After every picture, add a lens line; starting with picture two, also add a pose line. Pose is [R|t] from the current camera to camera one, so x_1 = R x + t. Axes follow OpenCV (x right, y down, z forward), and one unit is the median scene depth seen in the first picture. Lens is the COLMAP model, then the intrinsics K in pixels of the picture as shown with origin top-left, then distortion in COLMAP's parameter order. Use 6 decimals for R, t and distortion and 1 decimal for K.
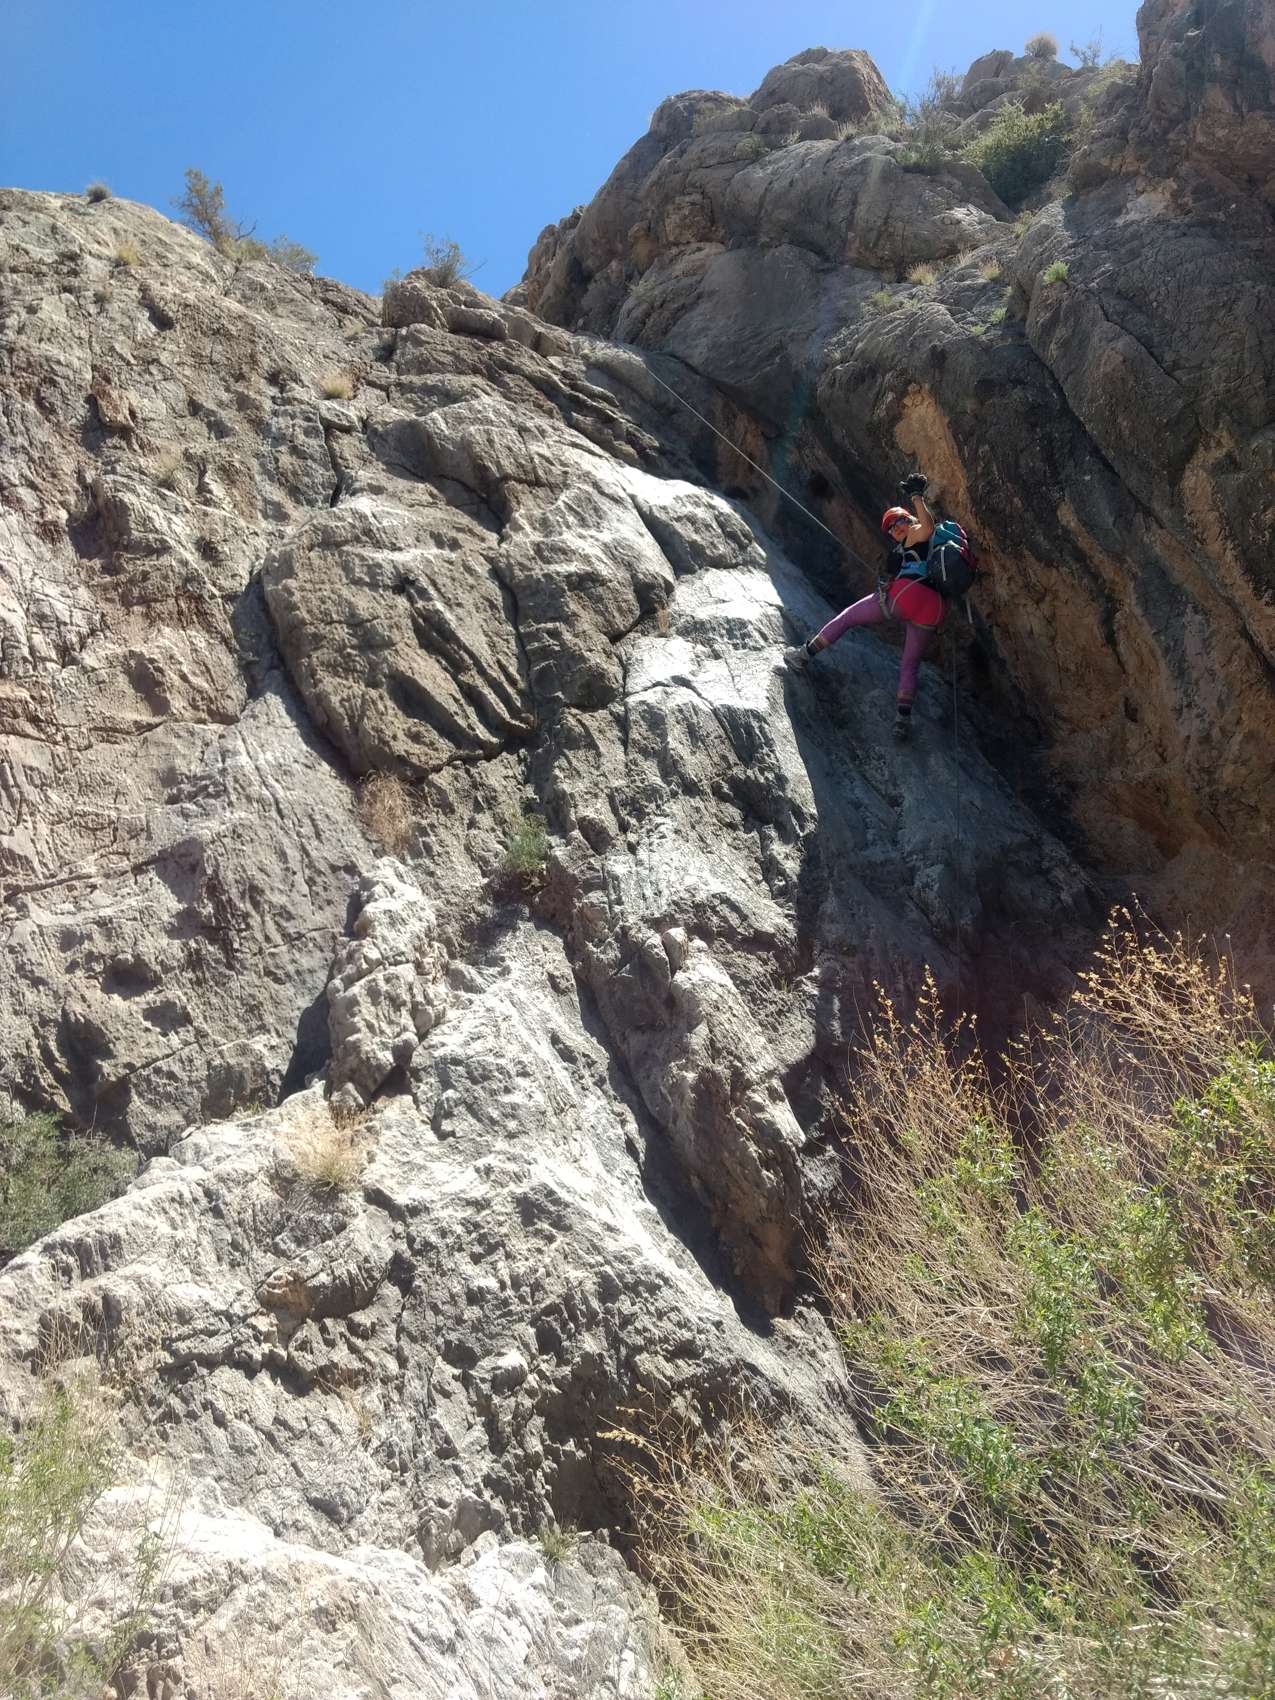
lens RADIAL K [[1282.5, 0, 649.4], [0, 1282.5, 850.9], [0, 0, 1]] dist [0.020177, -0.003375]
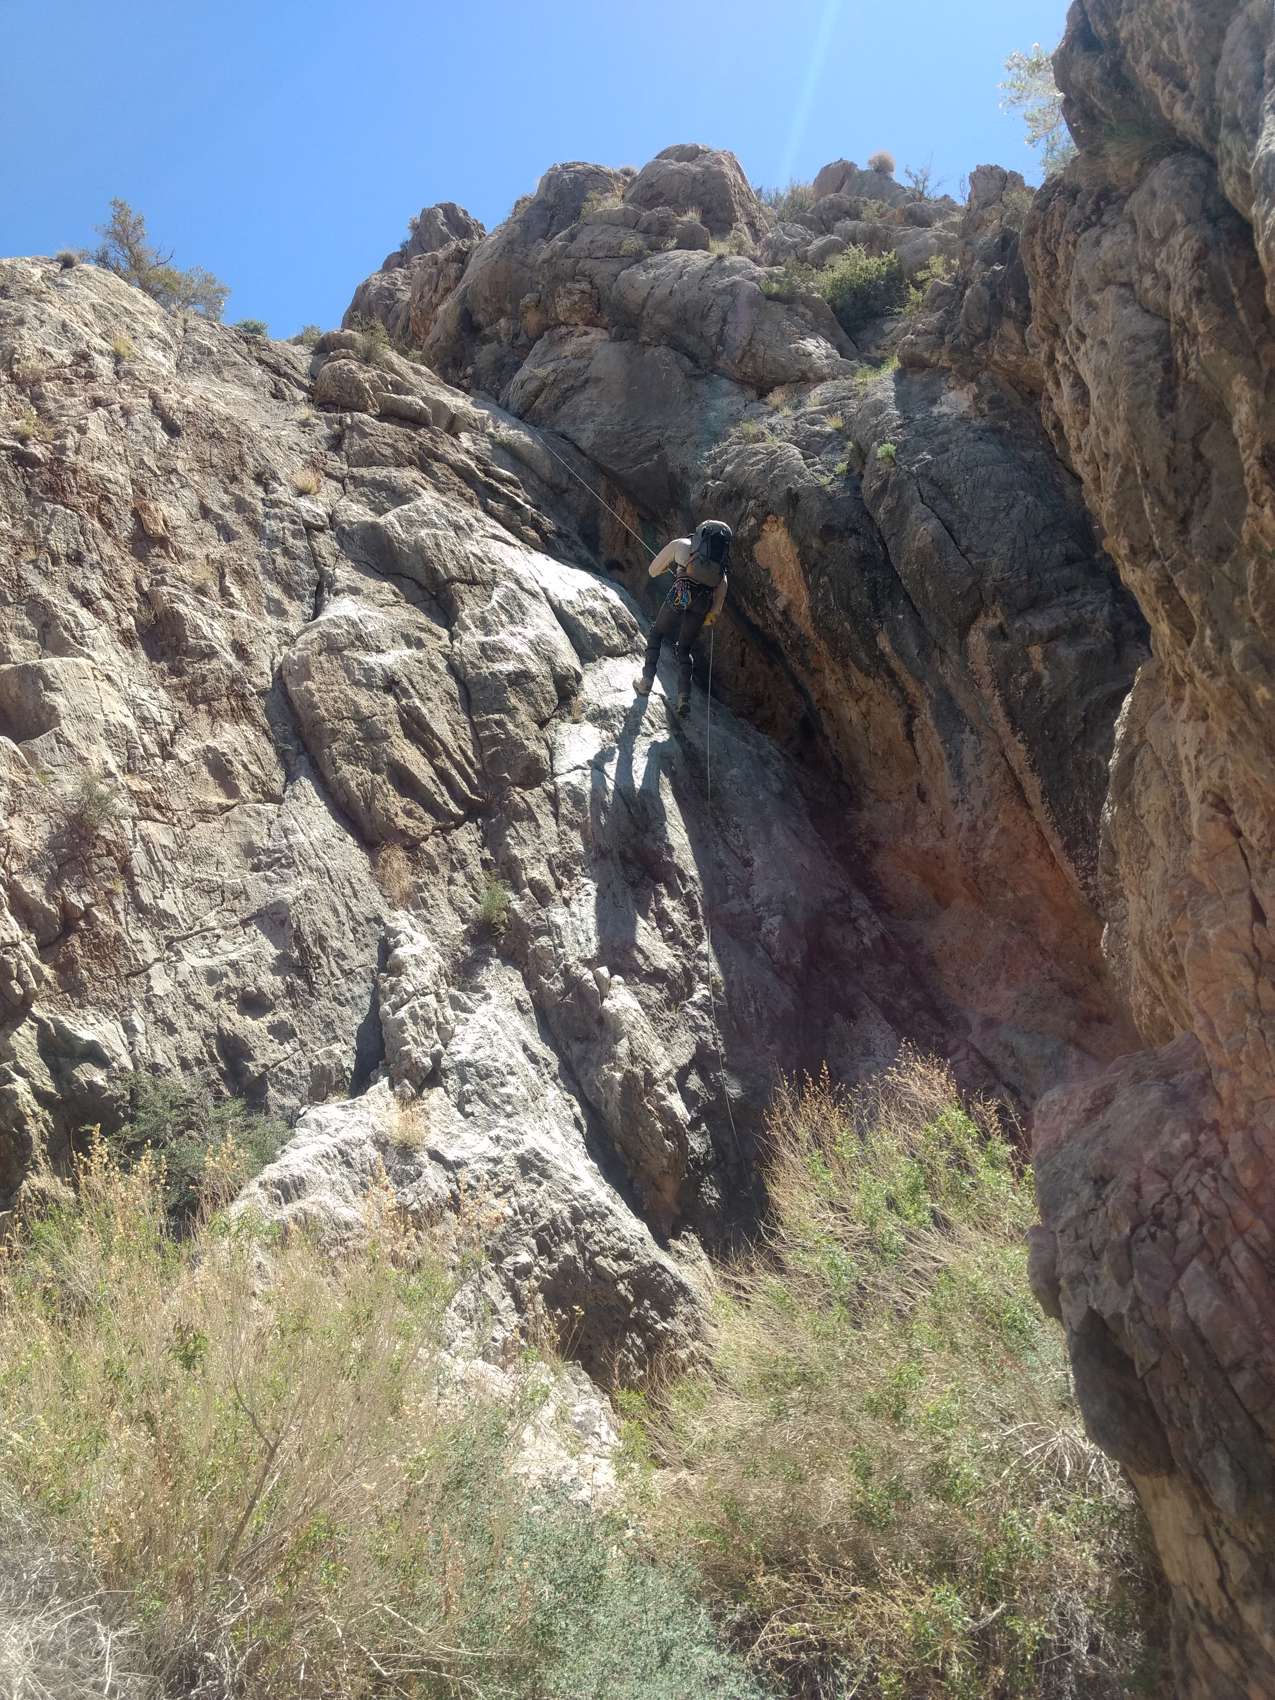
lens RADIAL K [[1282.5, 0, 634.0], [0, 1282.5, 854.0], [0, 0, 1]] dist [0.020177, -0.003375]
pose [[0.988702, 0.047601, 0.142138, -0.128359], [-0.052443, 0.998158, 0.030514, -0.092050], [-0.140424, -0.037623, 0.989376, -0.331935]]
